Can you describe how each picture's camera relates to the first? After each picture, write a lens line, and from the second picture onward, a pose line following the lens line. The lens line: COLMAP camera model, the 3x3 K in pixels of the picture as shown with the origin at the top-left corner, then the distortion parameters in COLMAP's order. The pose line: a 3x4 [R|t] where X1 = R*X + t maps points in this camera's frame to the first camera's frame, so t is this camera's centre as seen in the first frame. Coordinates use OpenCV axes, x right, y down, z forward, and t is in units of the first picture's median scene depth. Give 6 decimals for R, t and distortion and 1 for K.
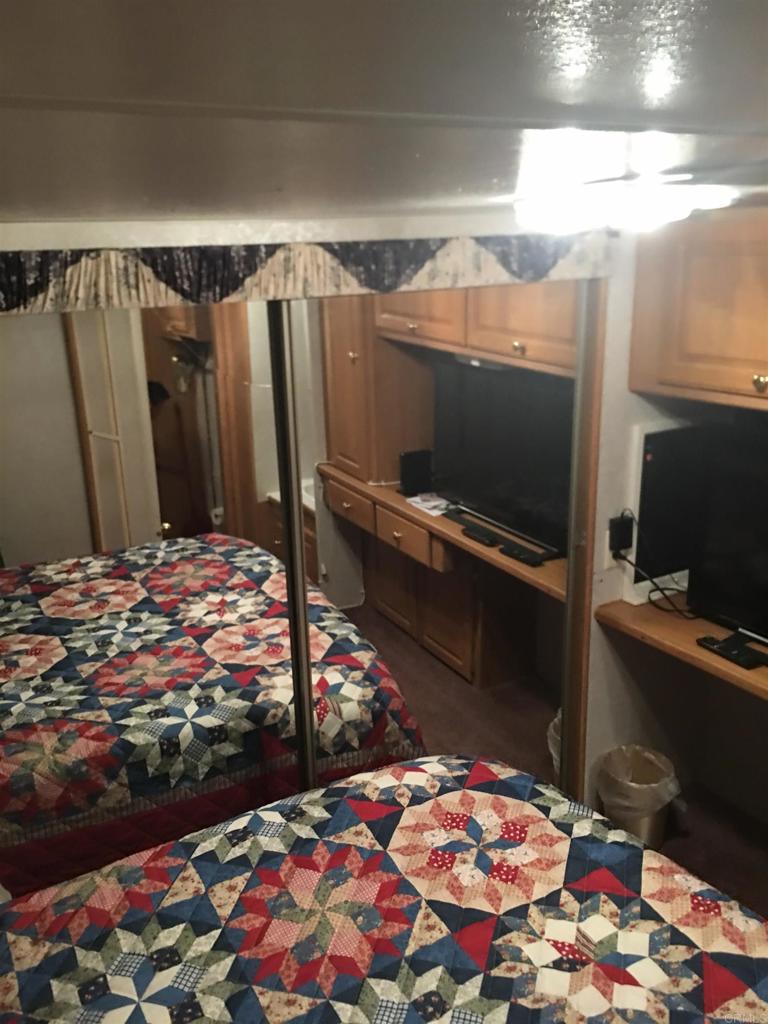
lens RADIAL K [[882.7, 0, 387.3], [0, 882.7, 510.2], [0, 0, 1]] dist [0.022209, 0.004037]
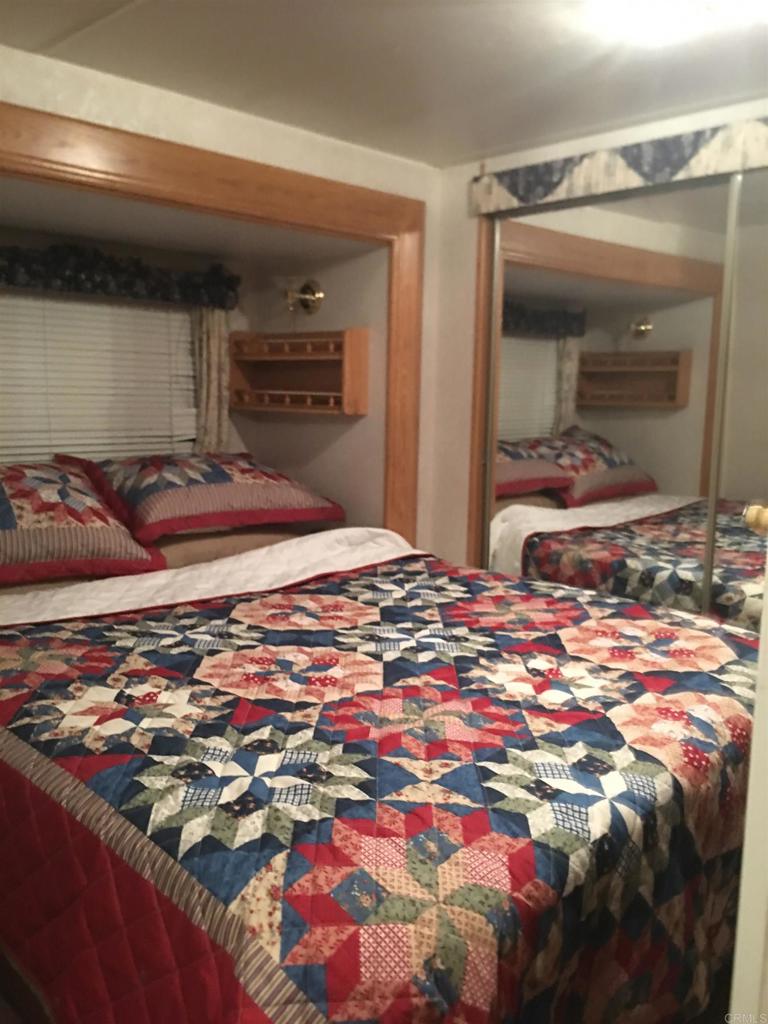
lens RADIAL K [[882.7, 0, 387.3], [0, 882.7, 510.2], [0, 0, 1]] dist [0.022209, 0.004037]
pose [[0.252827, 0.166581, -0.953063, 1.135383], [-0.309807, 0.947138, 0.083360, 0.266496], [0.916569, 0.274190, 0.291070, 0.419953]]
